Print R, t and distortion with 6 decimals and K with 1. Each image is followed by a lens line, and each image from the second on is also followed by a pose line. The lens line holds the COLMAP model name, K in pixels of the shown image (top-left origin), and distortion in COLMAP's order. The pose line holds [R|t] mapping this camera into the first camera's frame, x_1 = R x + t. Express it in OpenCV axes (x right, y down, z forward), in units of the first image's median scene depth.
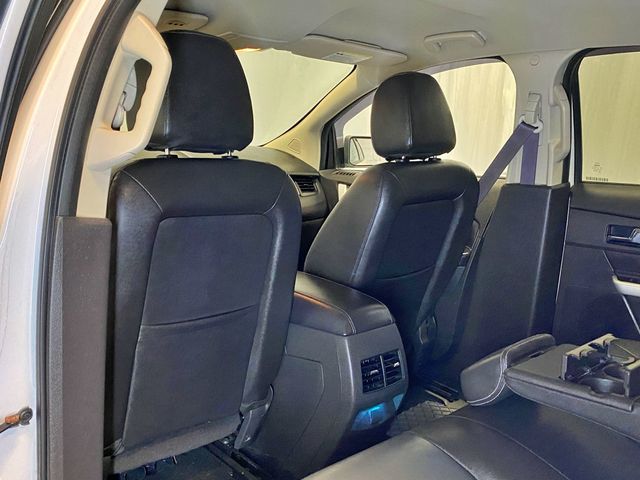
lens RADIAL K [[651.7, 0, 330.4], [0, 651.7, 244.0], [0, 0, 1]] dist [0.162561, -0.465810]
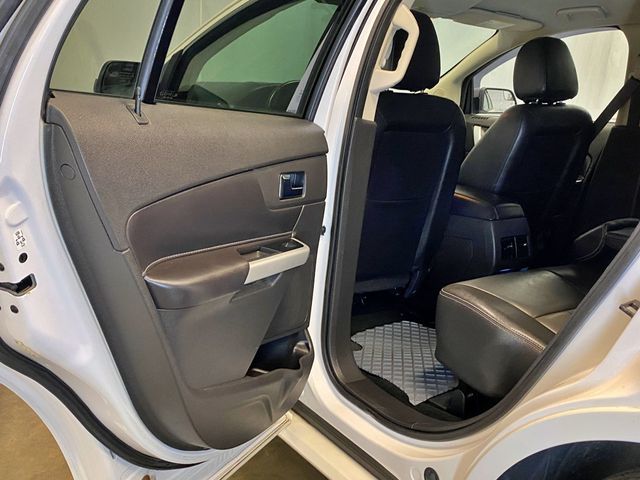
lens RADIAL K [[650.6, 0, 320.0], [0, 650.6, 240.0], [0, 0, 1]] dist [0.098185, -0.224014]
pose [[0.986937, 0.059695, -0.149639, -0.109090], [-0.052100, 0.997171, 0.054175, 0.102705], [0.152450, -0.045671, 0.987255, -0.409657]]
